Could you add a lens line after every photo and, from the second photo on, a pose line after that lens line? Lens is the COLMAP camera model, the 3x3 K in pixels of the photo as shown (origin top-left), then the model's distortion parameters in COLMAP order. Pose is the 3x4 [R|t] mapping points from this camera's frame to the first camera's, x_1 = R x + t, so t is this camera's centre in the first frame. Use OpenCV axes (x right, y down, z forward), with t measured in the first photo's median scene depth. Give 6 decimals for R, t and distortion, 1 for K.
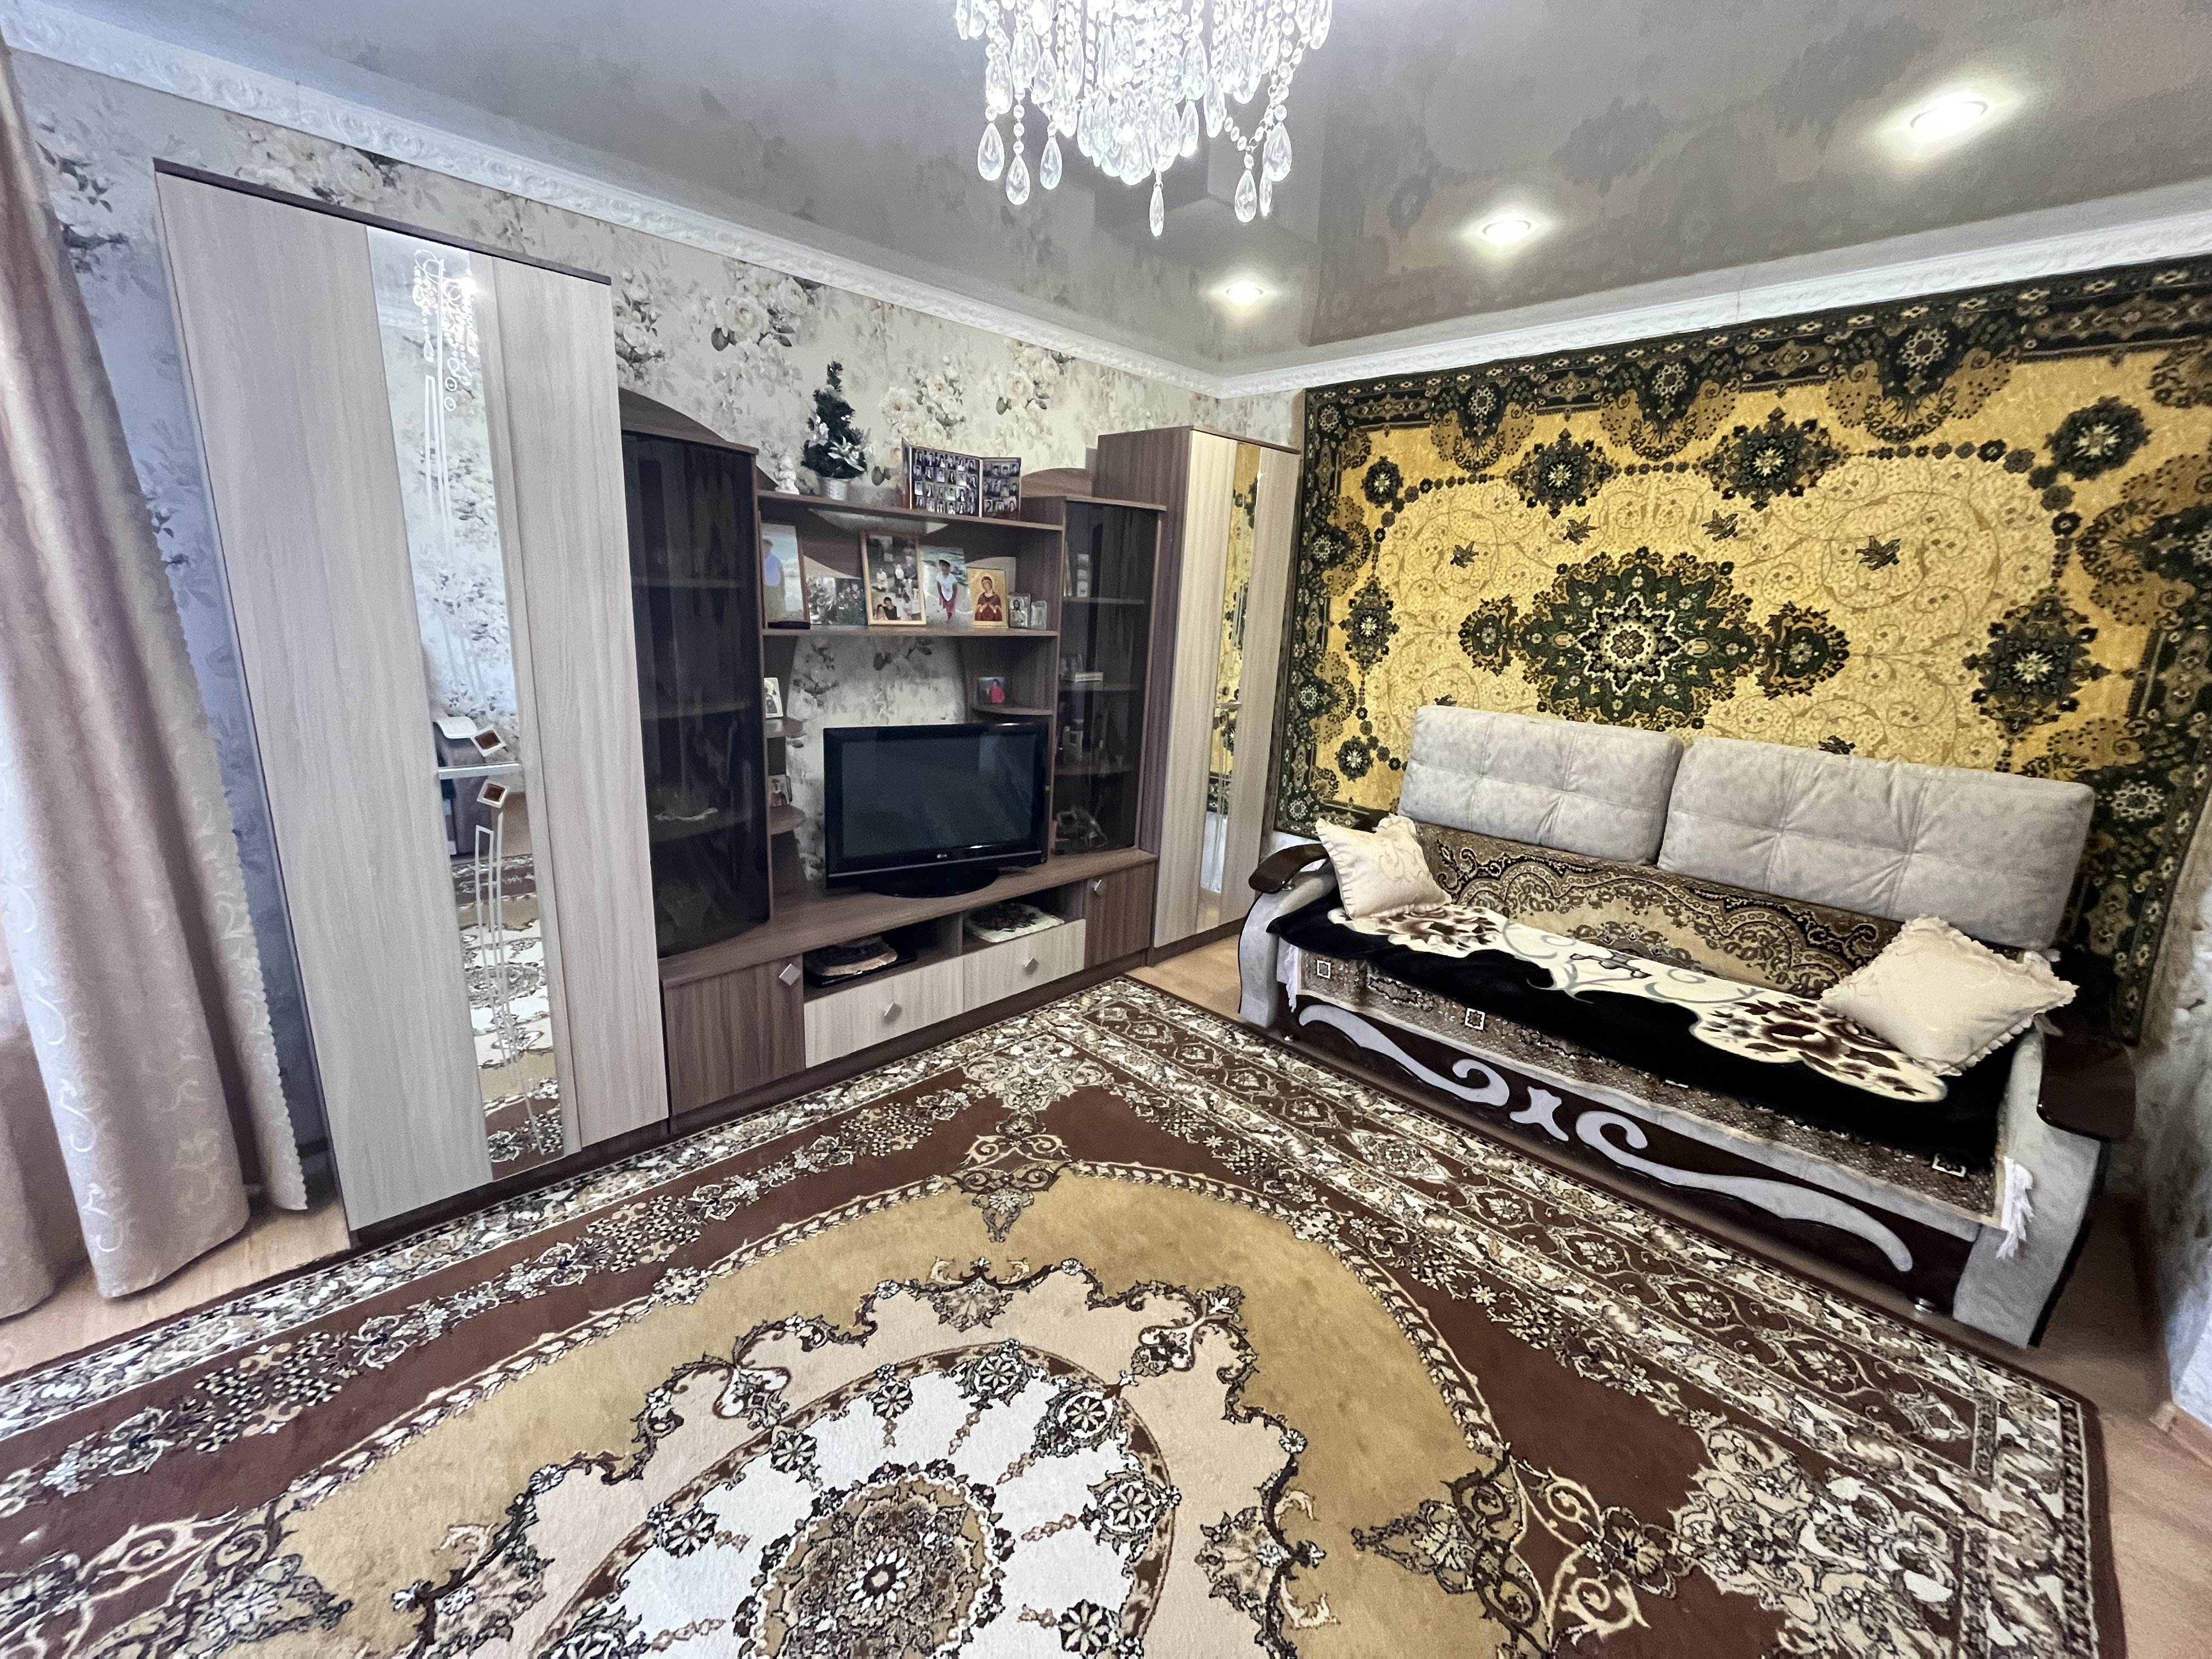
lens RADIAL K [[891.8, 0, 1101.6], [0, 891.8, 831.4], [0, 0, 1]] dist [-0.004513, -0.000166]
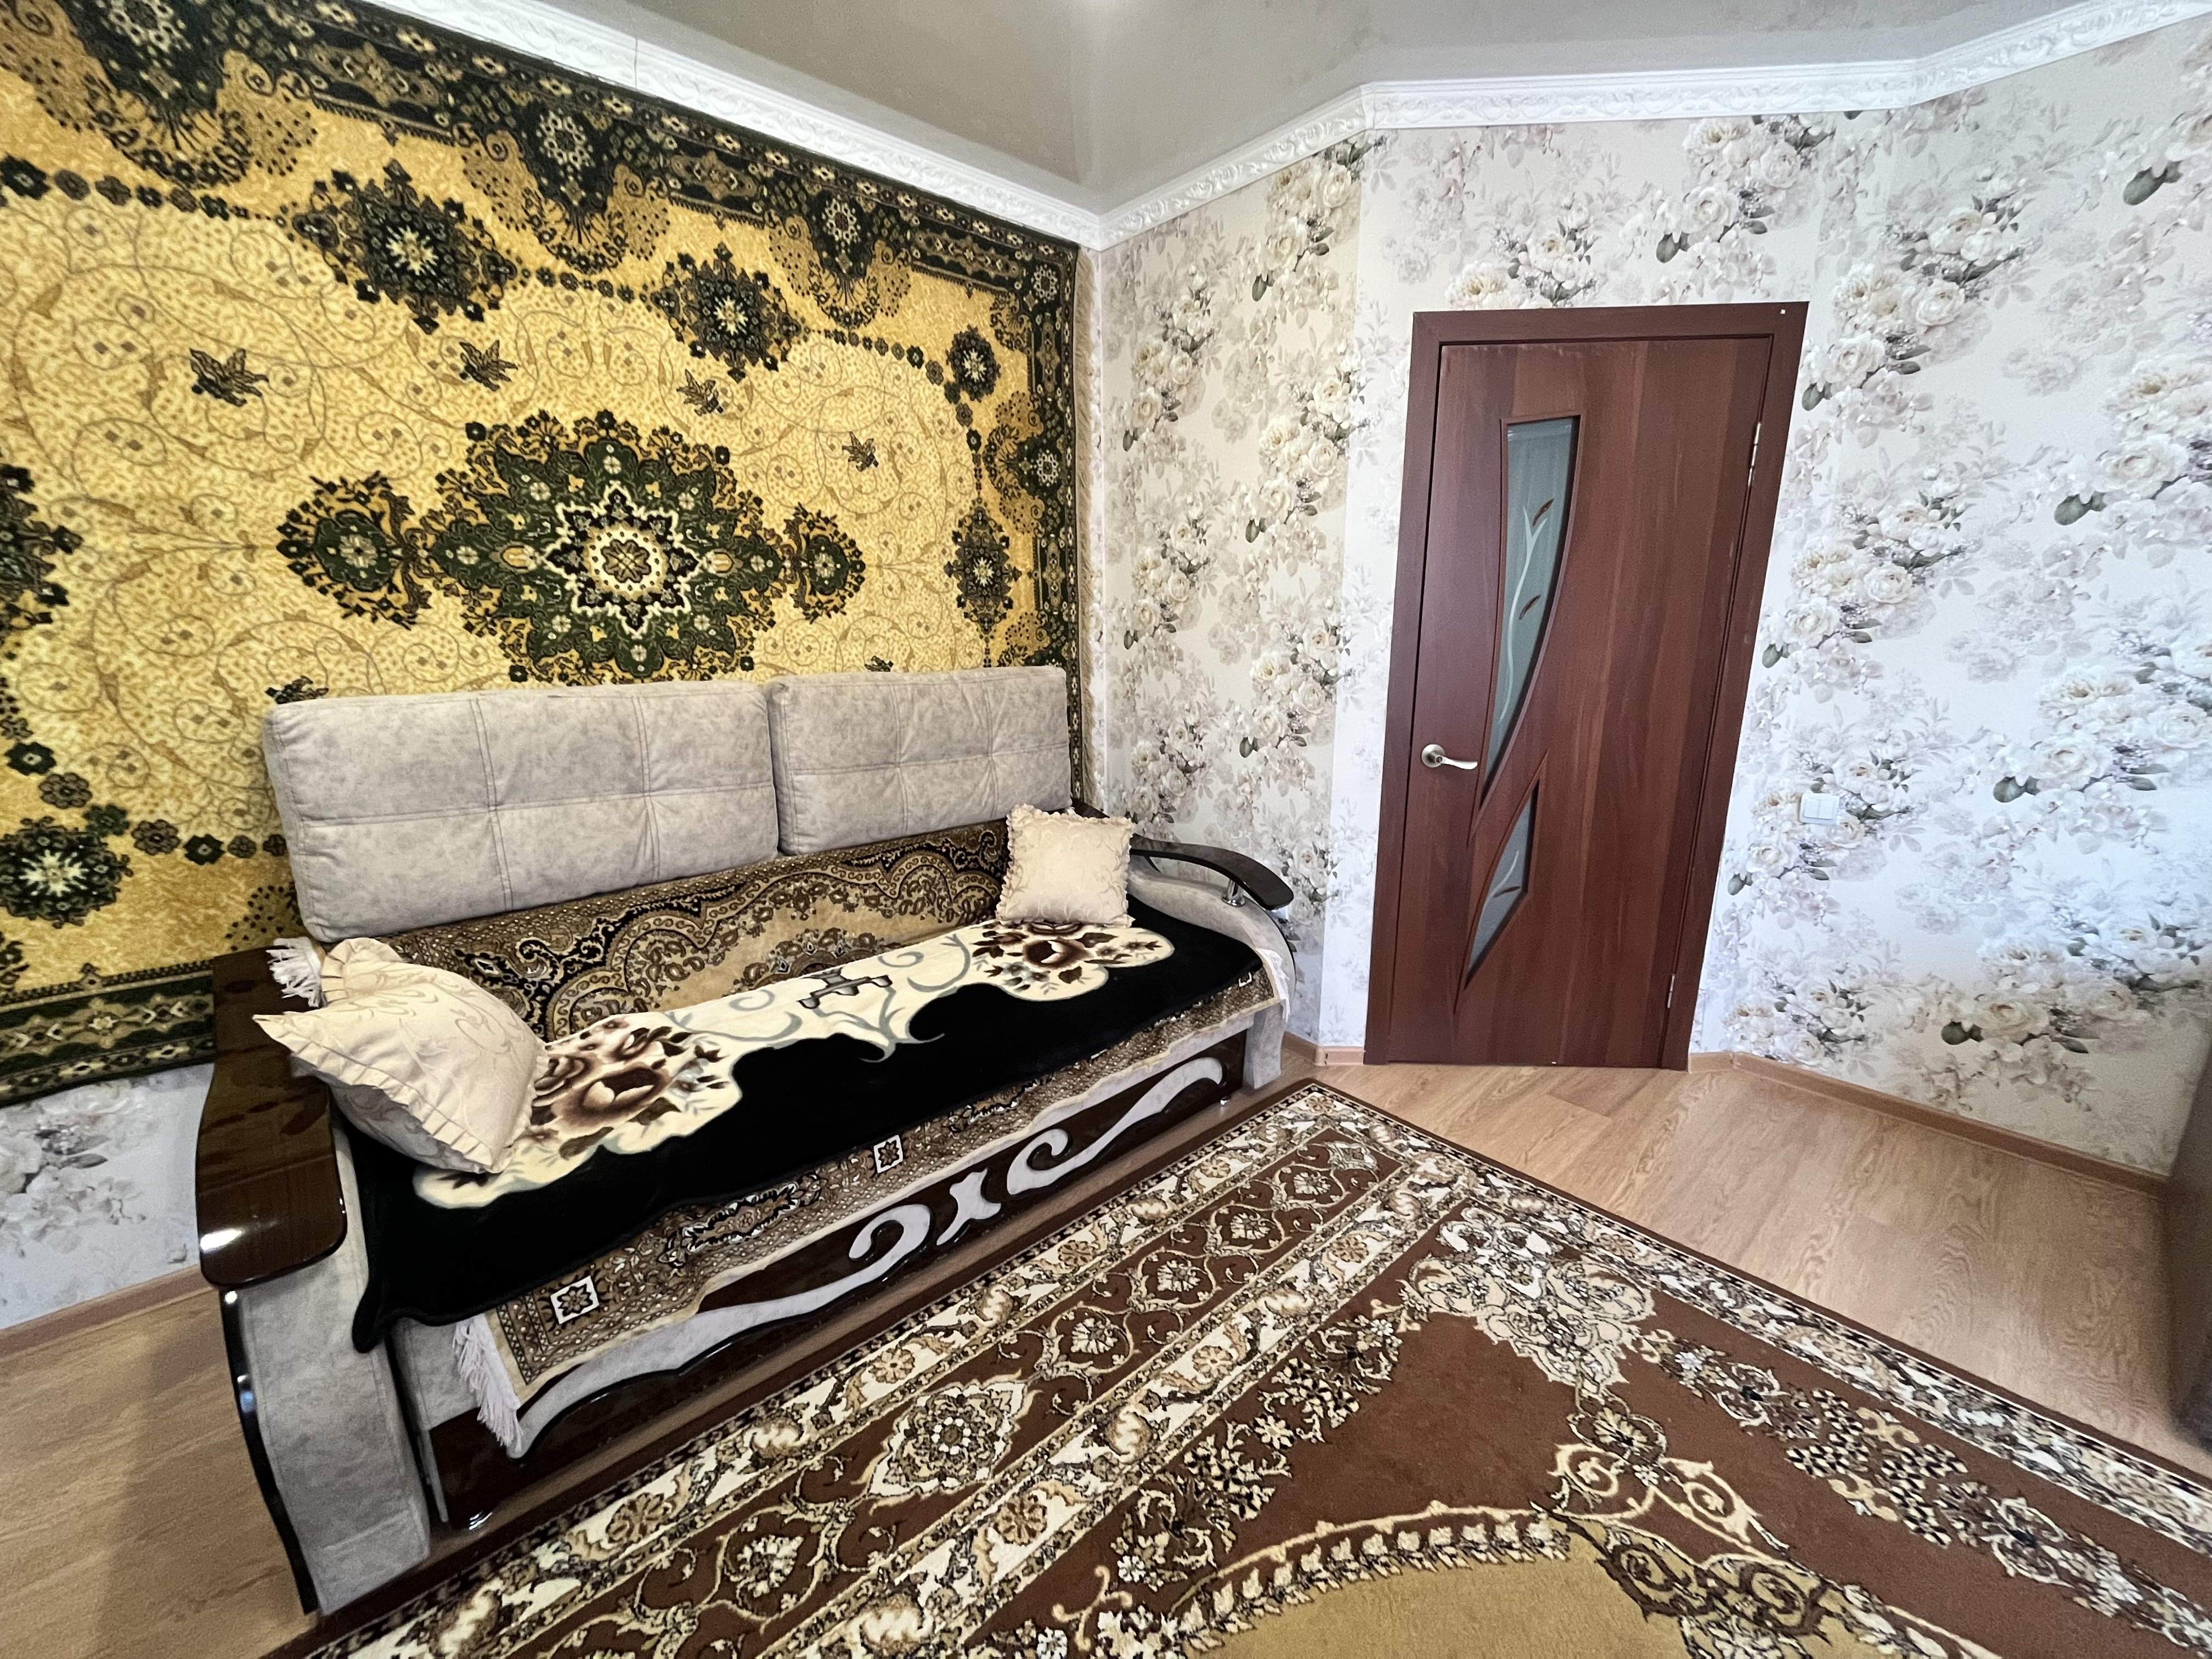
lens RADIAL K [[891.8, 0, 1098.5], [0, 891.8, 831.2], [0, 0, 1]] dist [-0.004513, -0.000166]
pose [[0.047289, -0.274189, 0.960512, -0.111519], [0.258728, 0.932134, 0.253350, -0.123915], [-0.964792, 0.236531, 0.115020, 0.787934]]
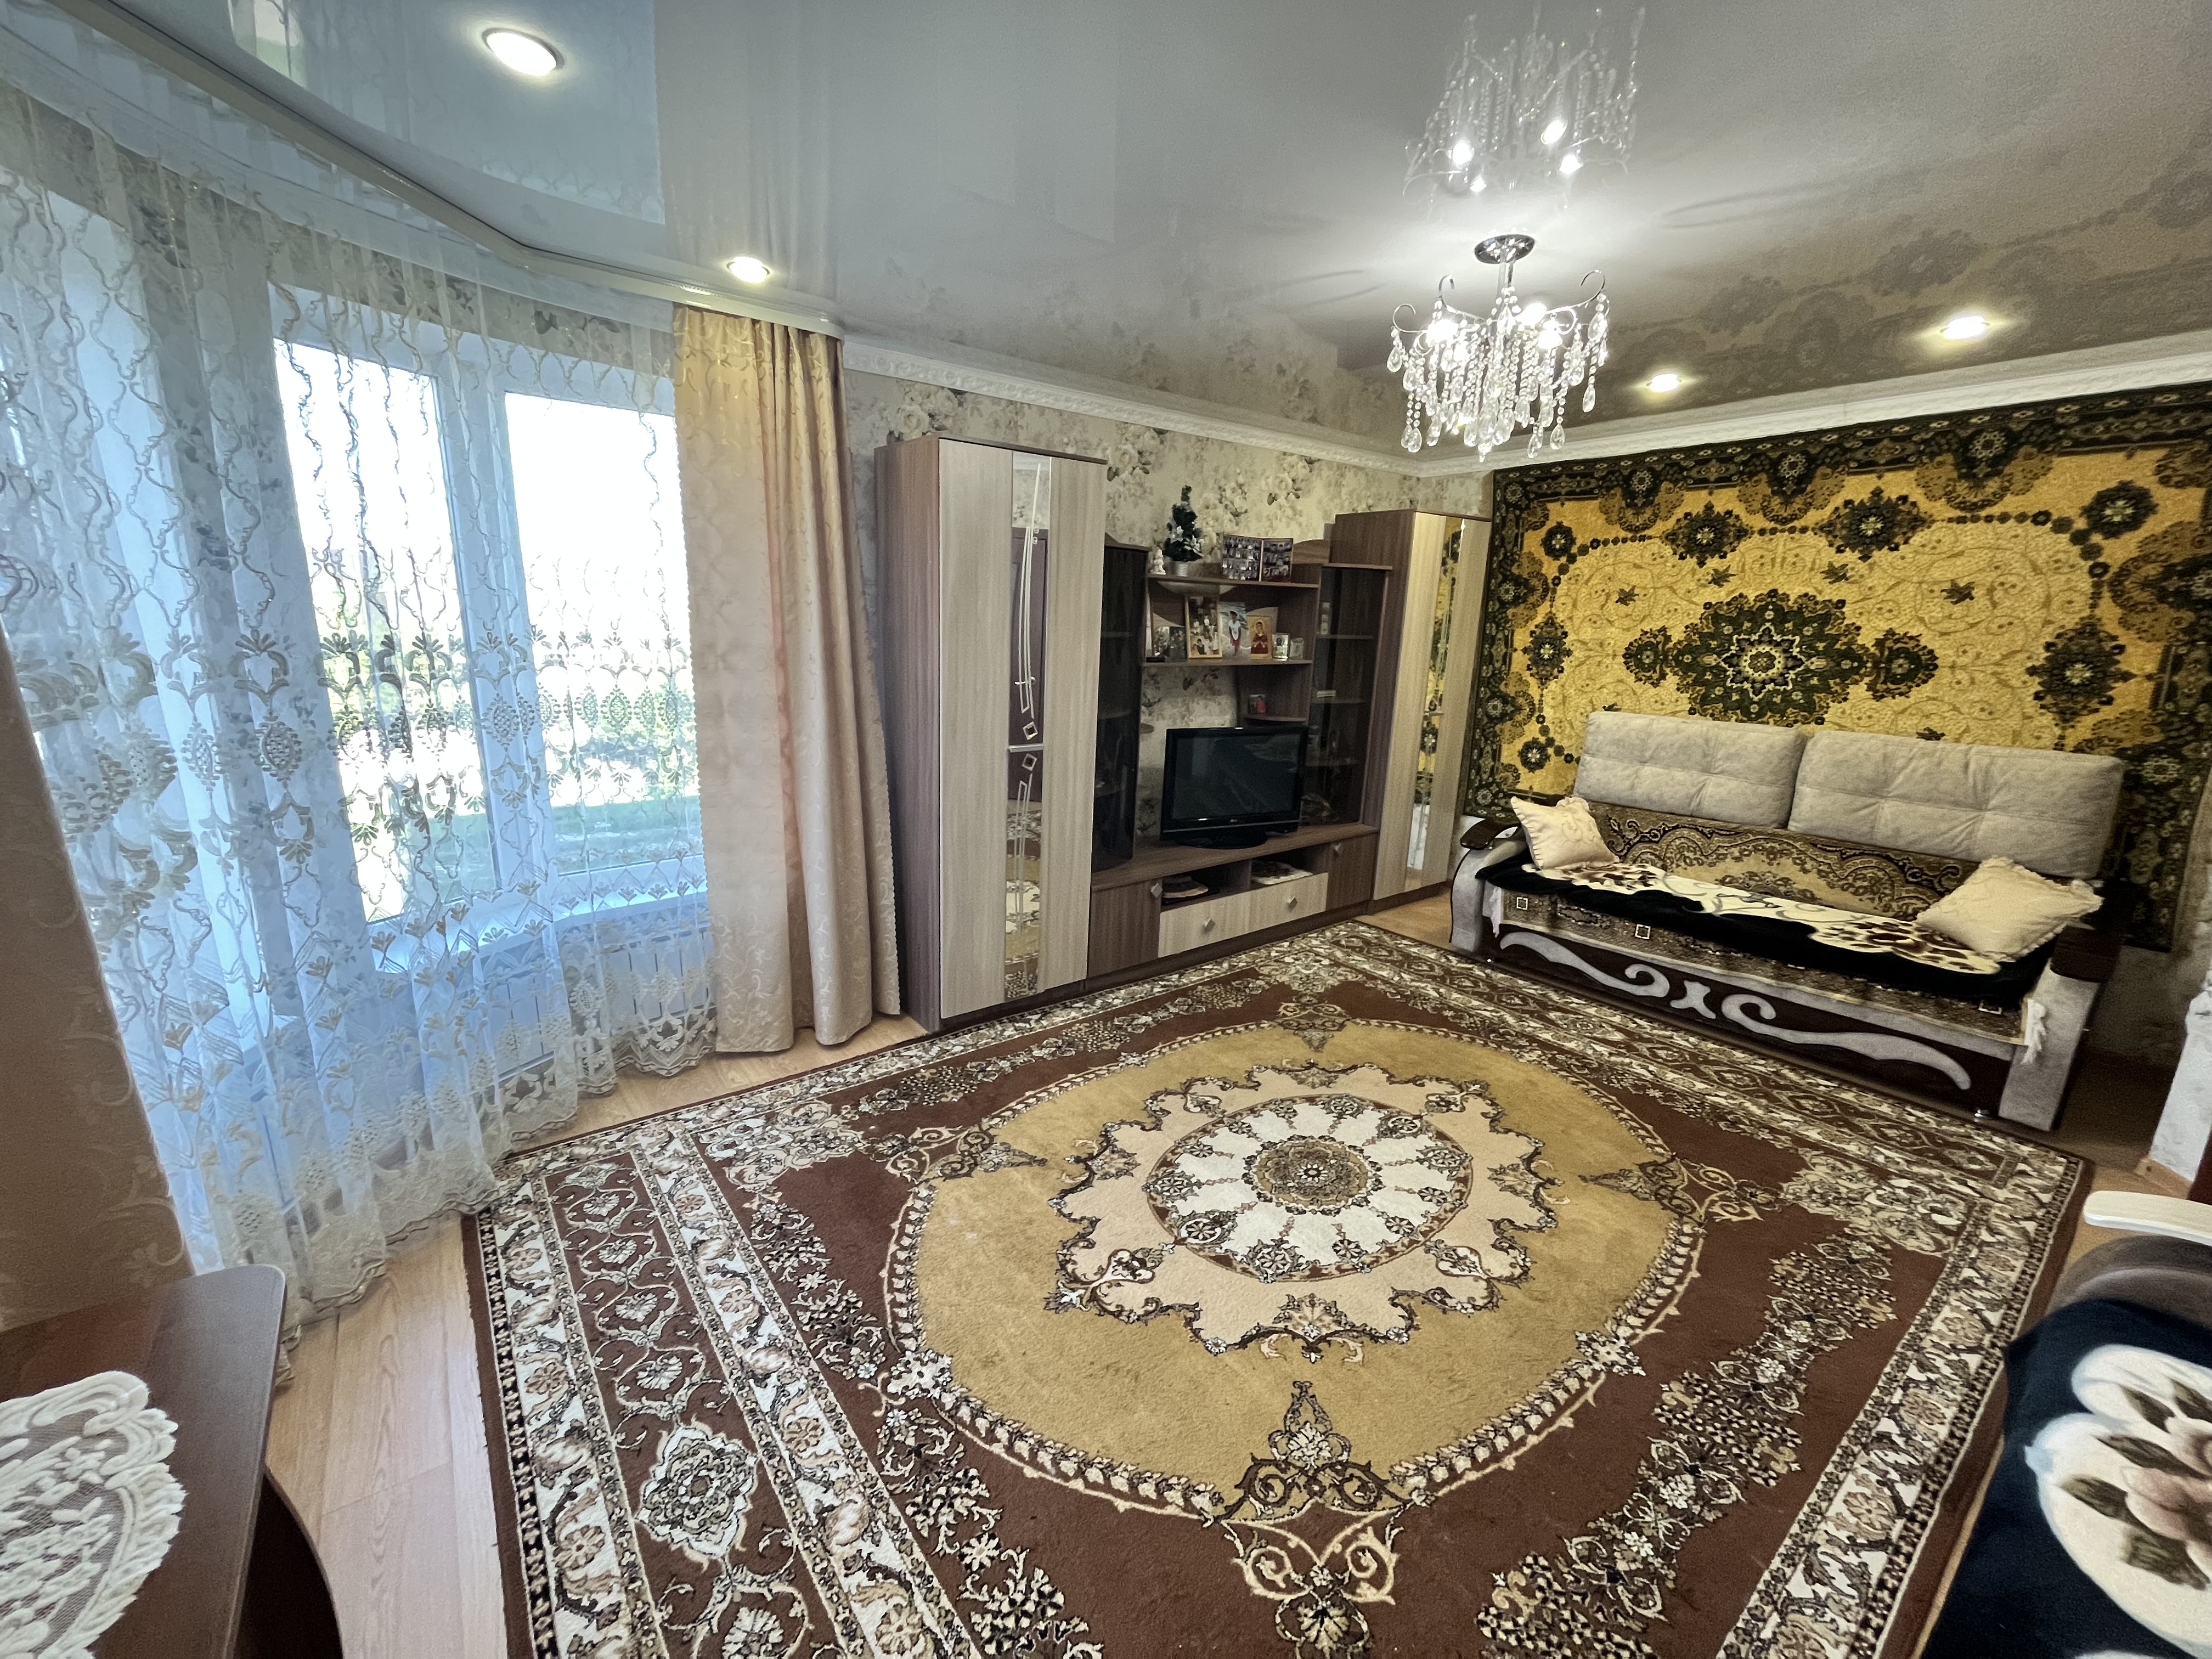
lens RADIAL K [[891.8, 0, 1098.9], [0, 891.8, 831.2], [0, 0, 1]] dist [-0.004513, -0.000166]
pose [[0.991562, 0.005993, -0.129494, -0.262043], [-0.009717, 0.999557, -0.028144, 0.108148], [0.129268, 0.029165, 0.991181, -0.528781]]
